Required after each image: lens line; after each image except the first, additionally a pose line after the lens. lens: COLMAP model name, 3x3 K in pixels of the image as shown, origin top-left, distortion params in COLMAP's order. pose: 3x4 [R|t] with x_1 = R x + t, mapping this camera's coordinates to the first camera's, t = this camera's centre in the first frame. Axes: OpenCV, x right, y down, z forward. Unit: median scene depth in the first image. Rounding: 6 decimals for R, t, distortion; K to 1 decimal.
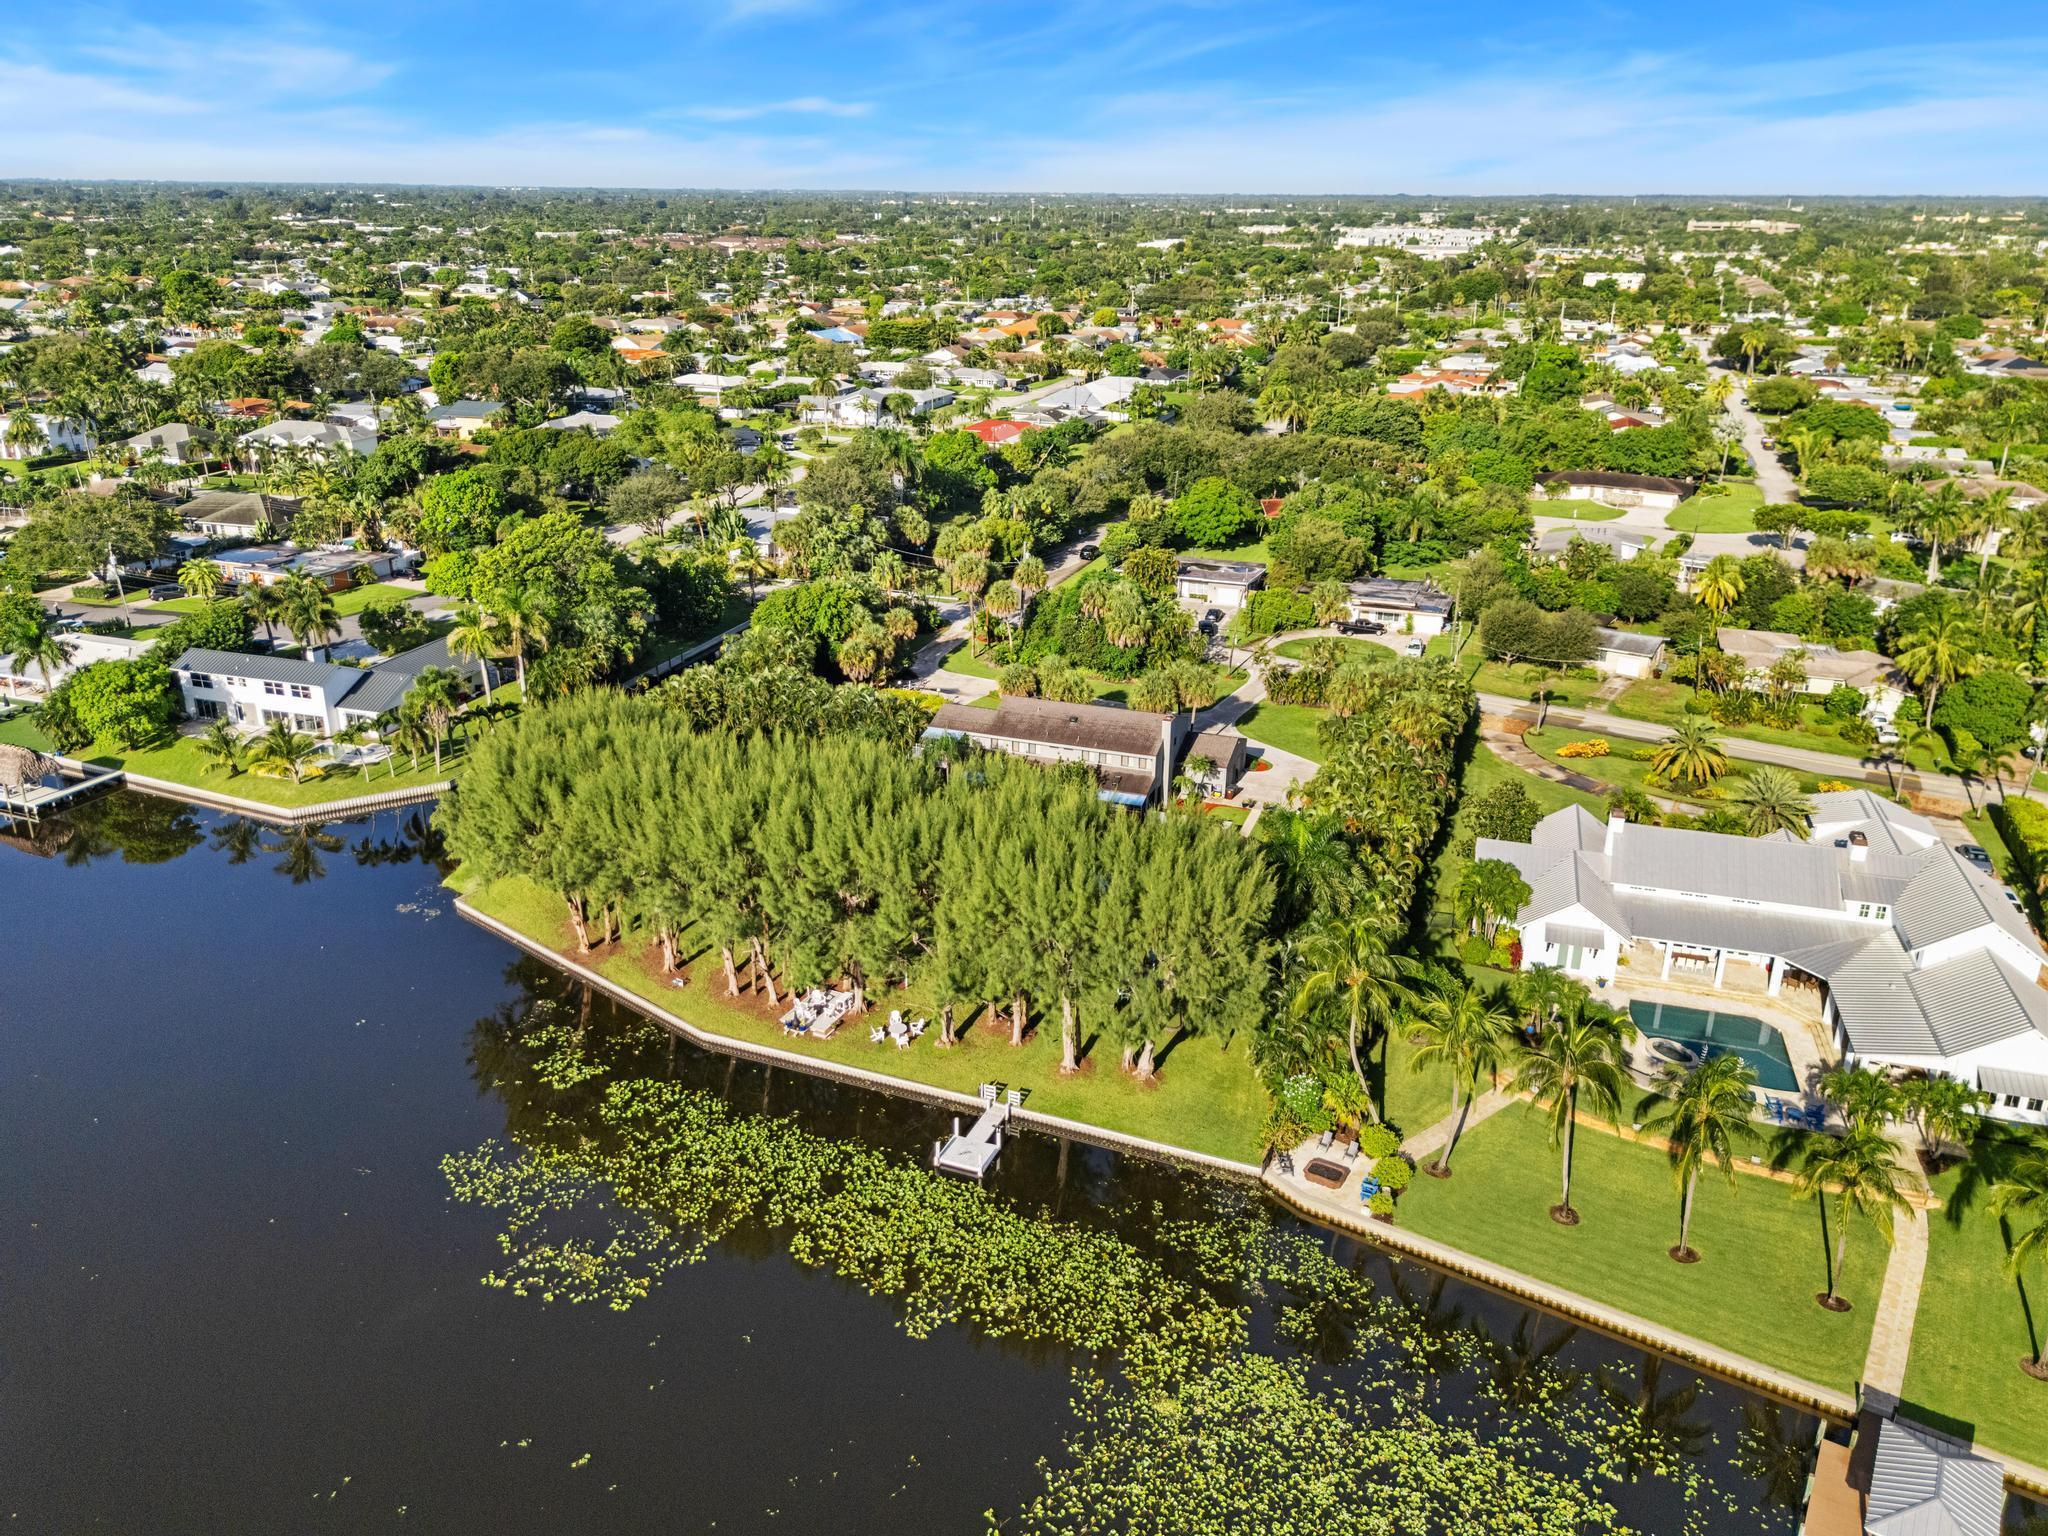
lens RADIAL K [[1554.1, 0, 1018.5], [0, 1554.1, 757.2], [0, 0, 1]] dist [0.022118, -0.025529]
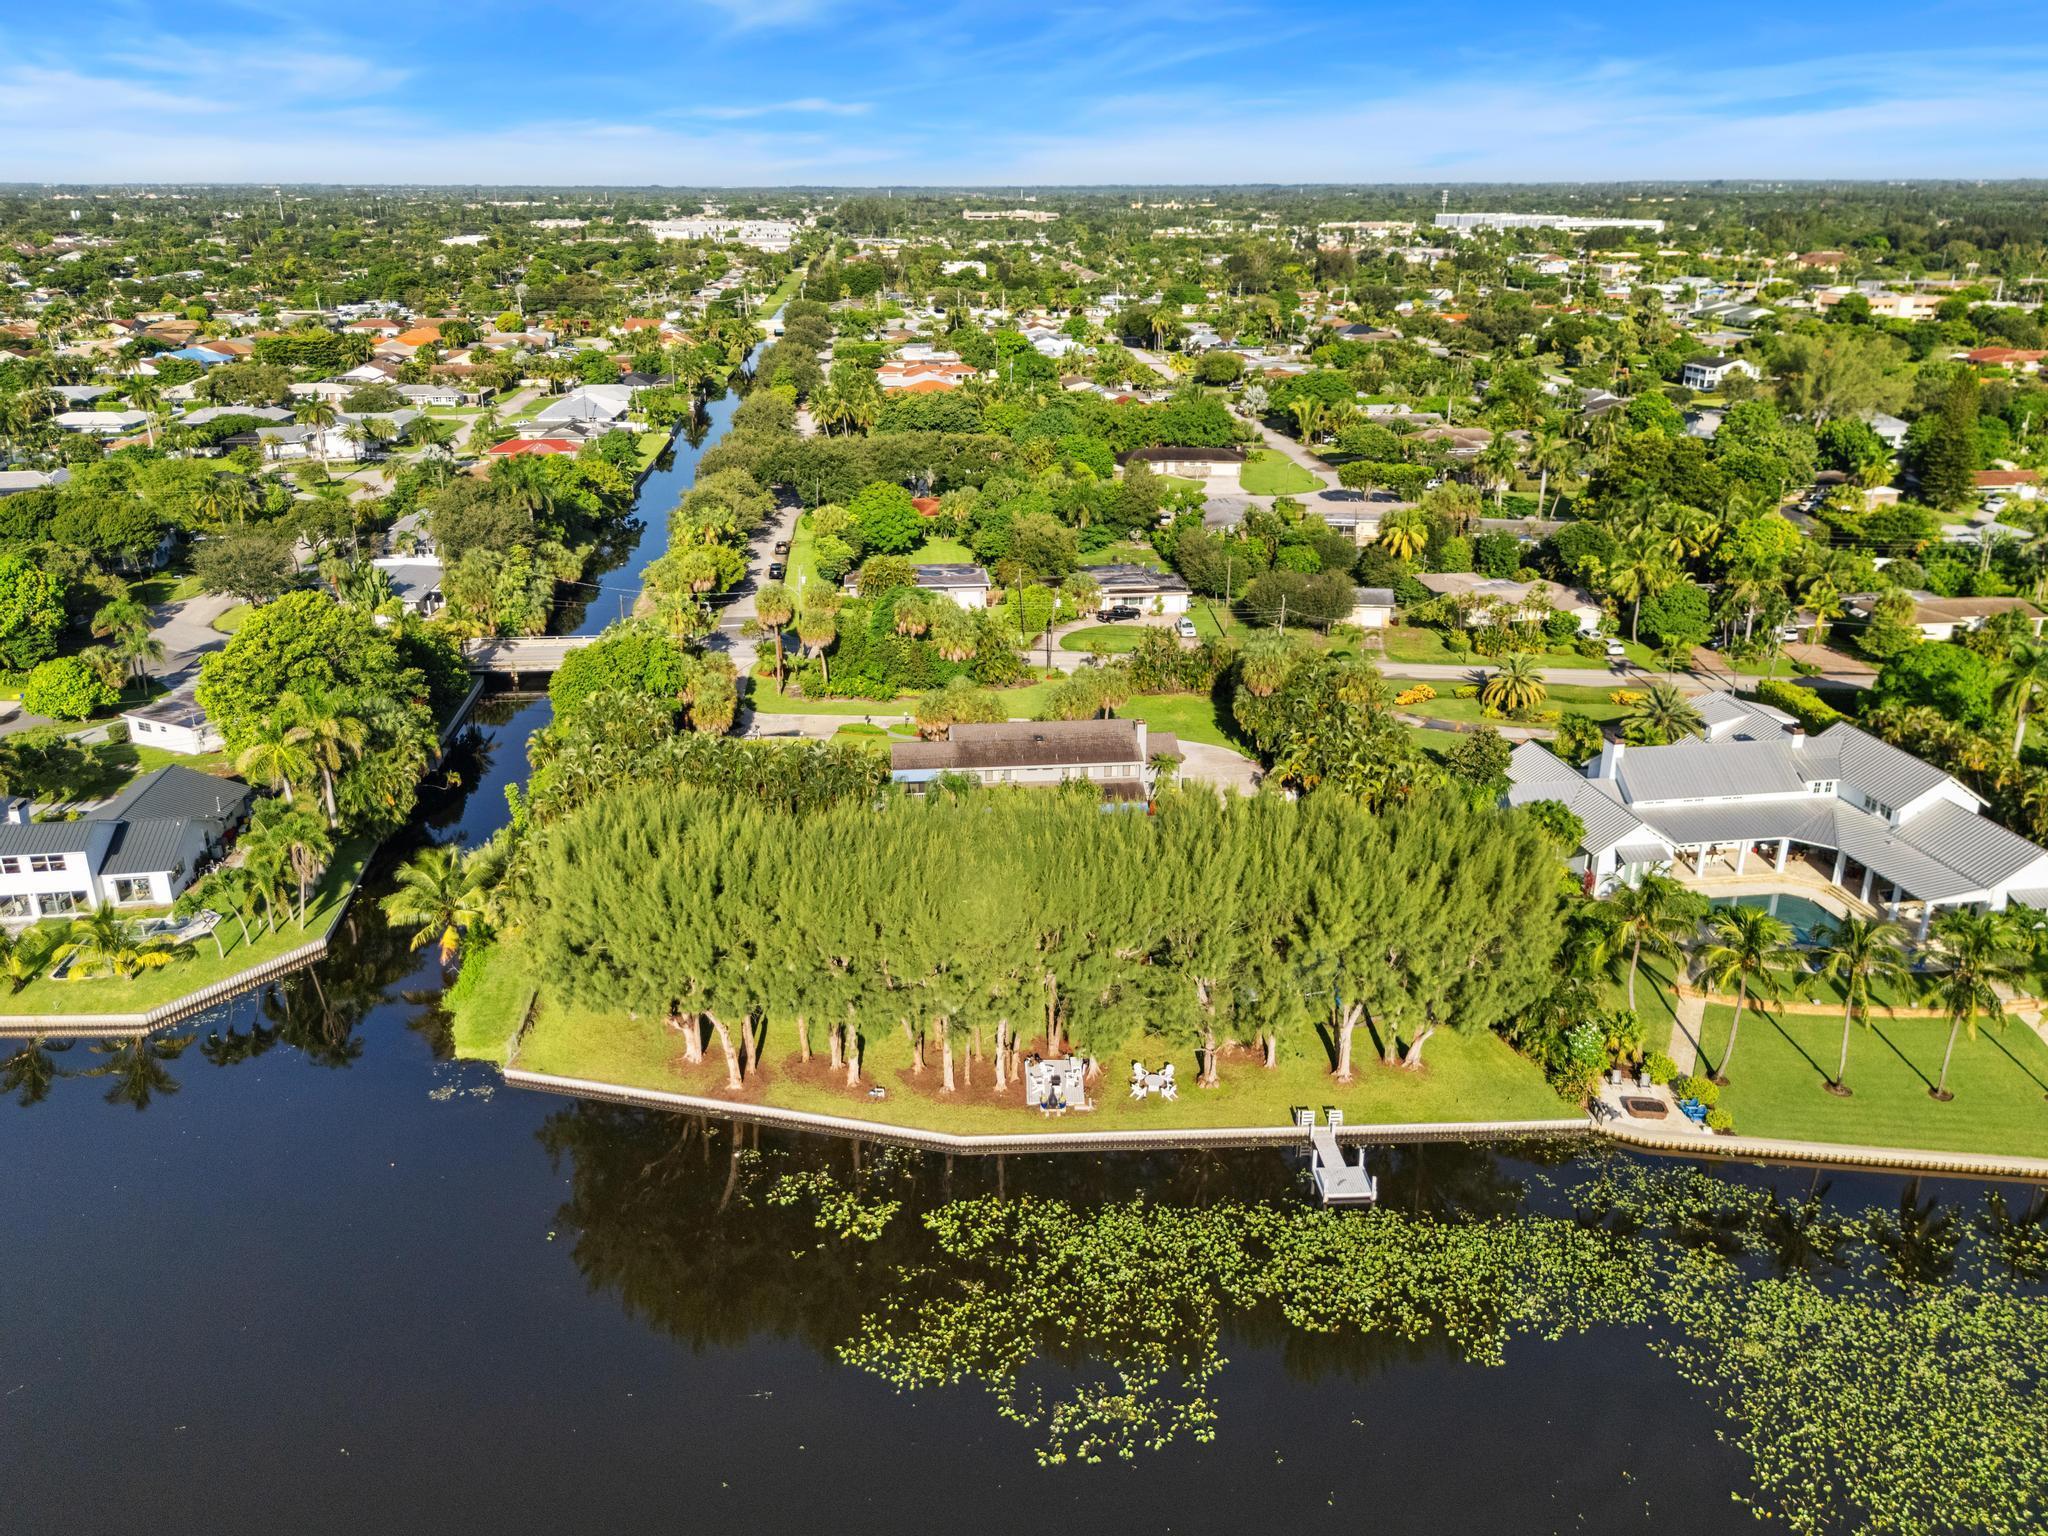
lens RADIAL K [[1554.1, 0, 1026.3], [0, 1554.1, 770.2], [0, 0, 1]] dist [0.022118, -0.025529]
pose [[0.906450, -0.163901, 0.389211, -0.476011], [0.161131, 0.986122, 0.040003, -0.060981], [-0.390366, 0.026454, 0.920280, 0.148235]]
